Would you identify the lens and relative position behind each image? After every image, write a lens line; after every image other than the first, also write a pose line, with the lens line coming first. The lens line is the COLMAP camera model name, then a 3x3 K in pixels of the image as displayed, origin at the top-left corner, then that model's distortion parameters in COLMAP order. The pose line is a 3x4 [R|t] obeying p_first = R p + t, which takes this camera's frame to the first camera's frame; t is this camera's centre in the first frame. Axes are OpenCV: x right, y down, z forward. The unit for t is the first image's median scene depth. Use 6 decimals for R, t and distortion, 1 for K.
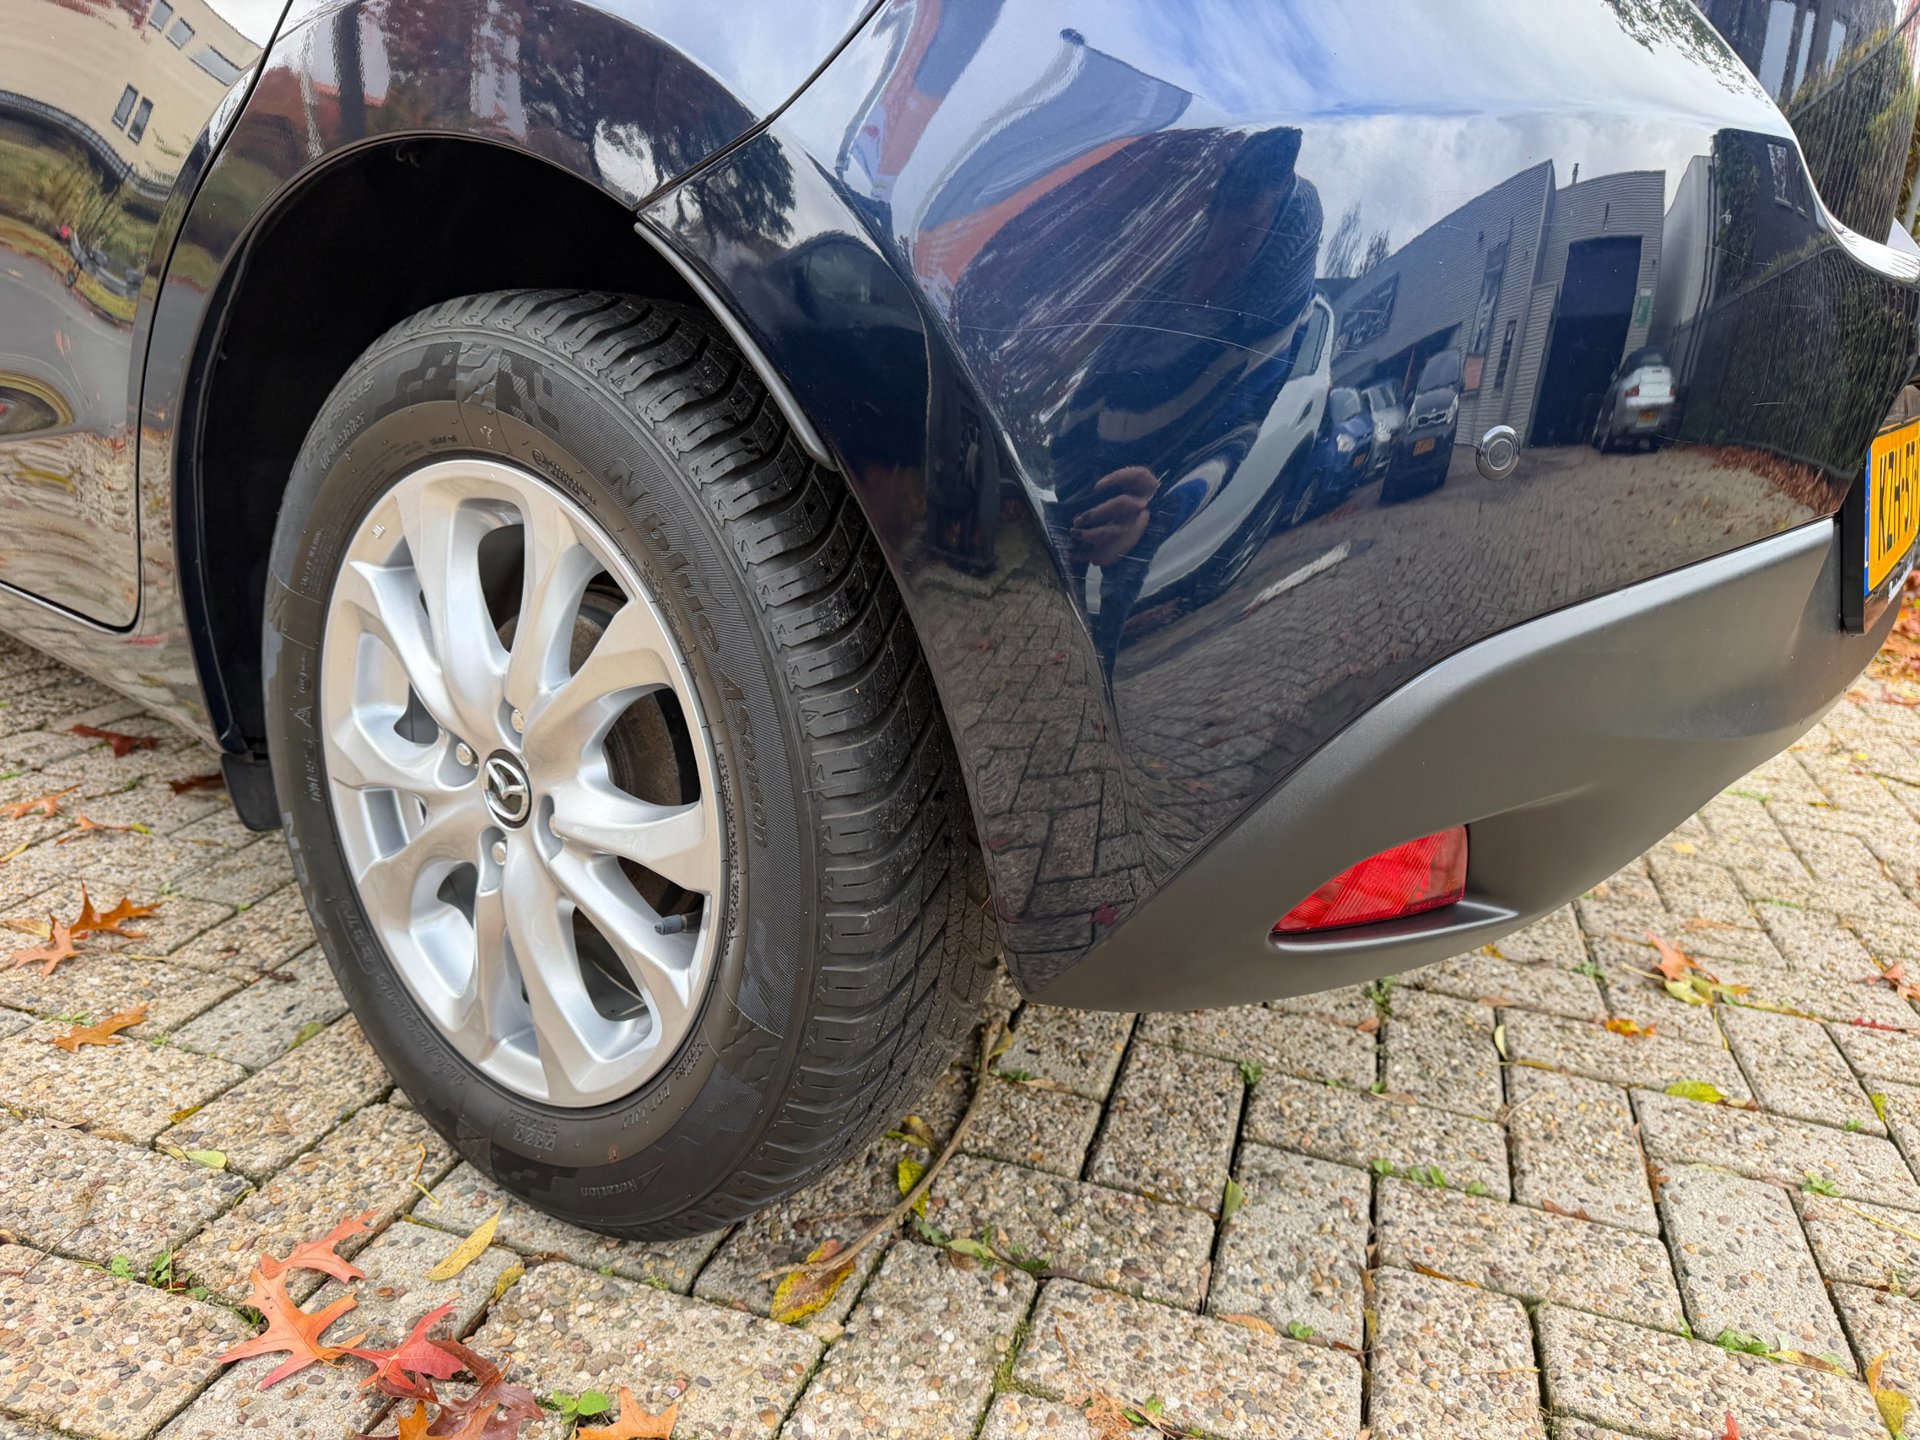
lens RADIAL K [[1377.1, 0, 979.2], [0, 1377.1, 710.3], [0, 0, 1]] dist [0.010848, -0.024445]
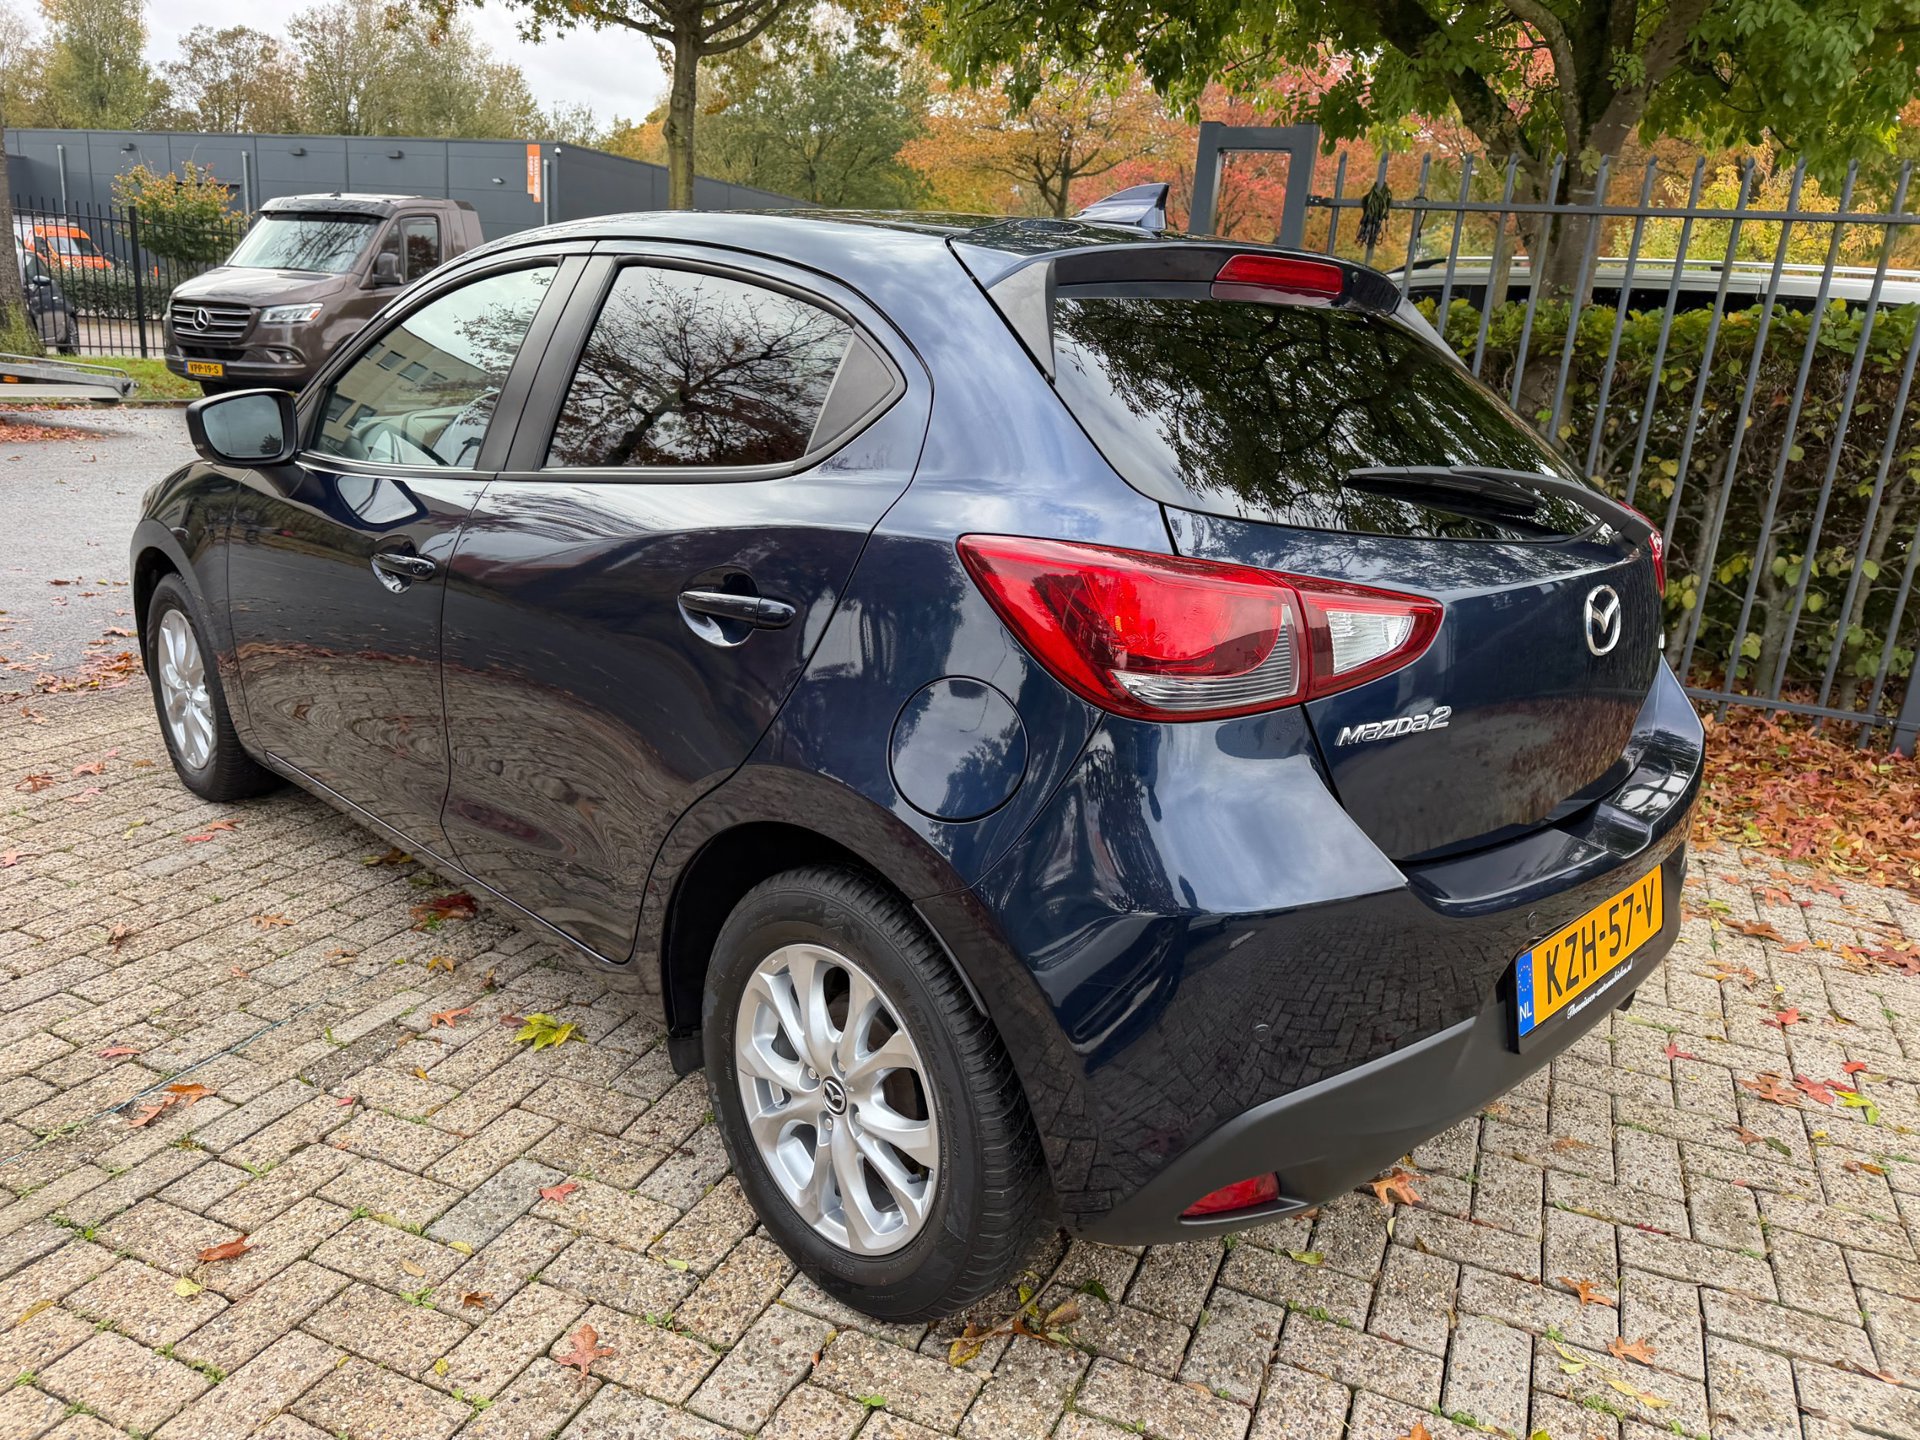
lens RADIAL K [[1377.1, 0, 955.2], [0, 1377.1, 703.0], [0, 0, 1]] dist [0.010848, -0.024445]
pose [[0.990527, 0.010482, -0.136919, 0.108258], [-0.014815, 0.999420, -0.030667, -0.447277], [0.136518, 0.032405, 0.990107, -0.984611]]
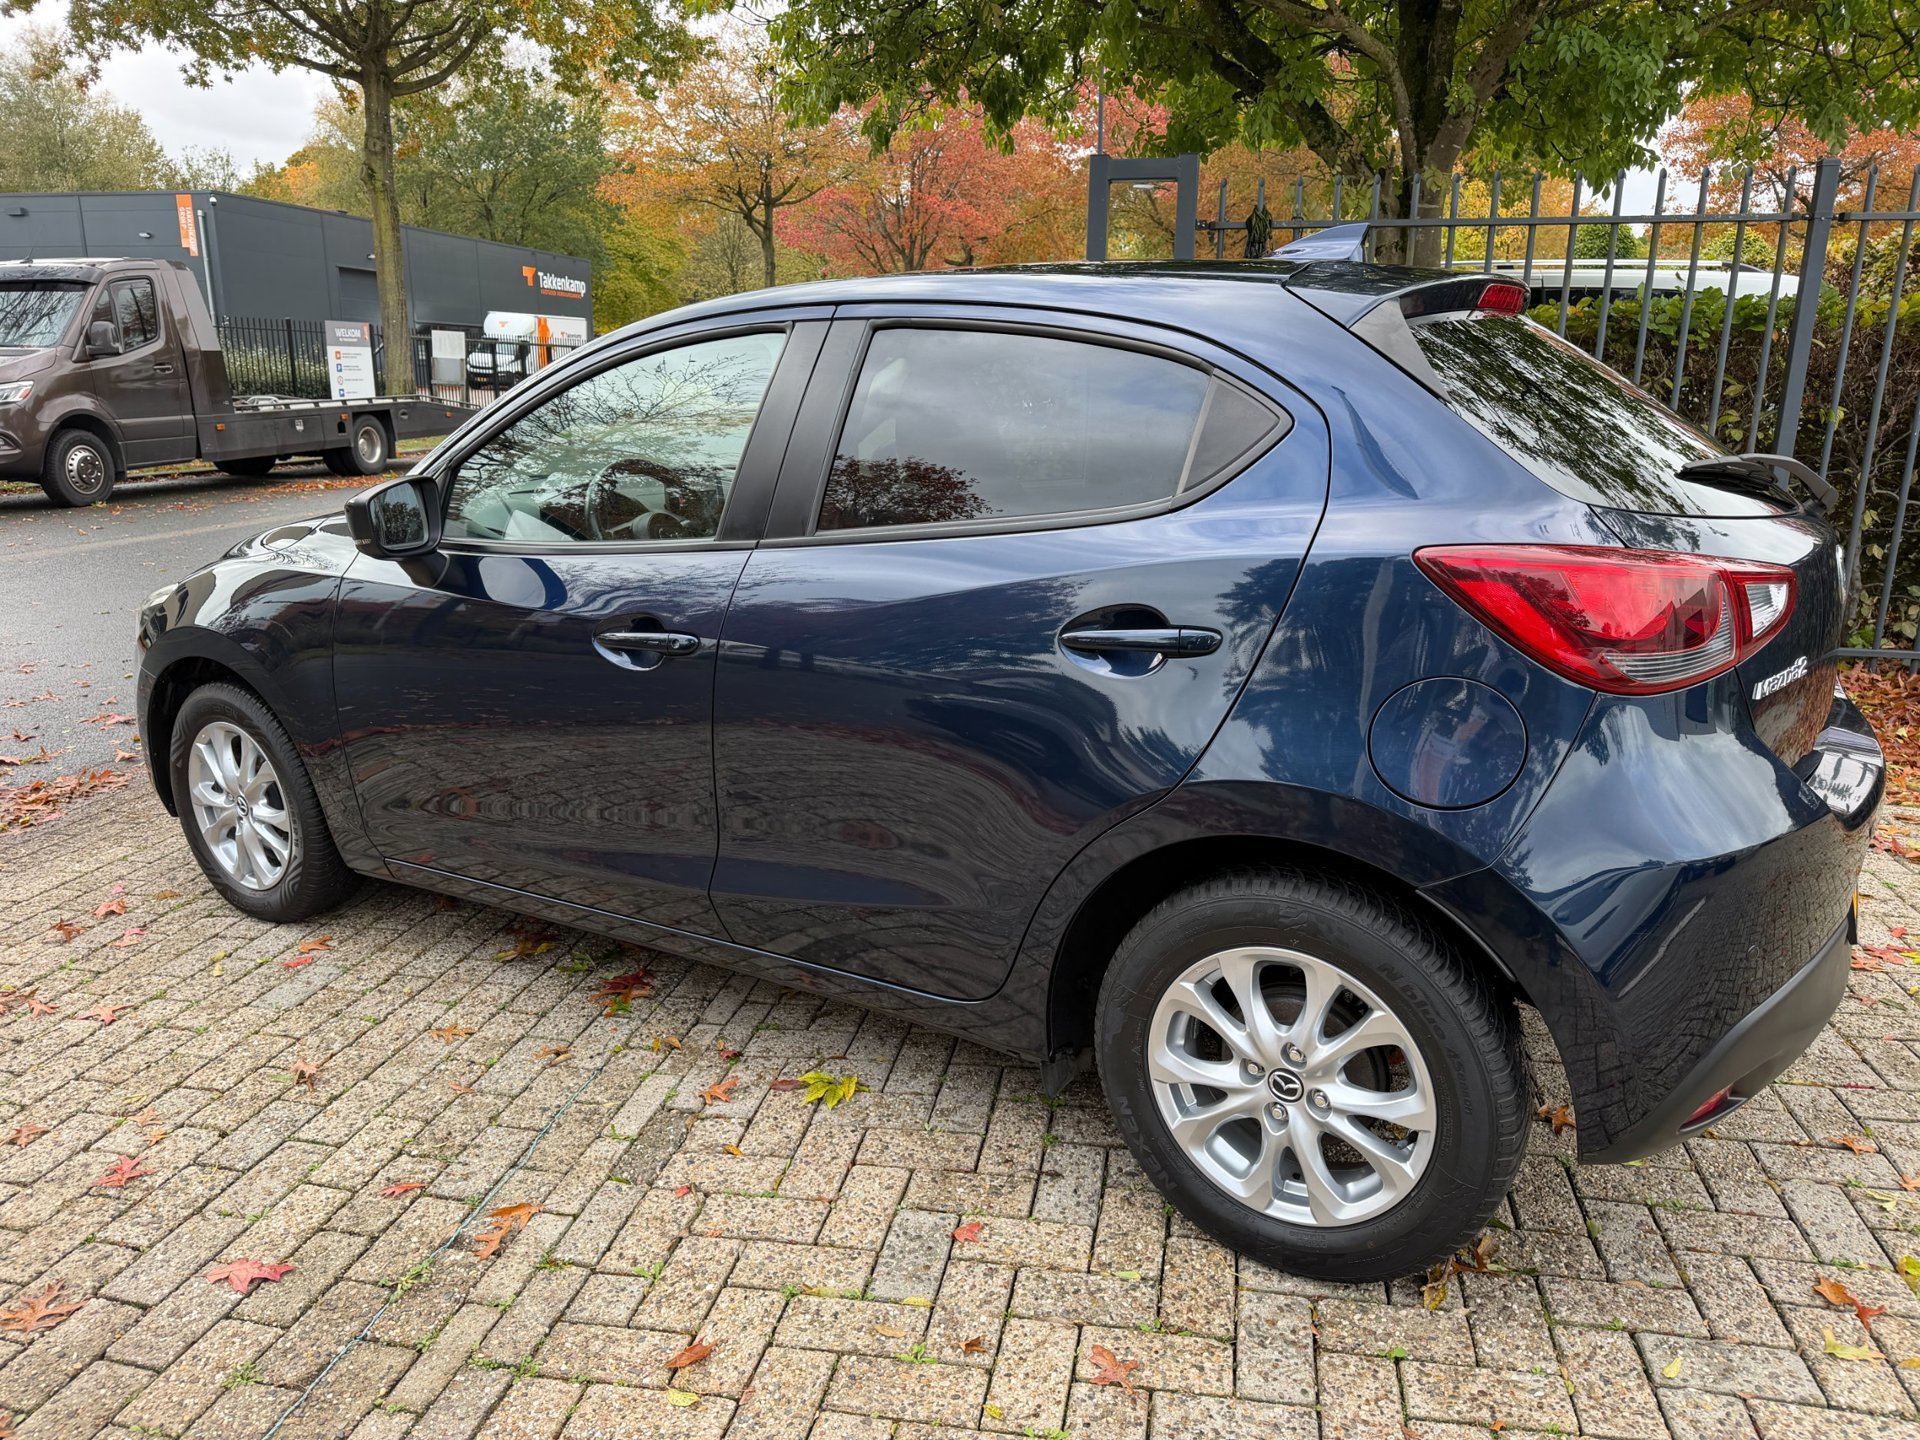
lens RADIAL K [[1377.1, 0, 947.1], [0, 1377.1, 703.0], [0, 0, 1]] dist [0.010848, -0.024445]
pose [[0.991984, -0.106540, 0.067944, -0.915791], [0.109186, 0.993352, -0.036482, -0.504876], [-0.063606, 0.043608, 0.997022, -1.137922]]
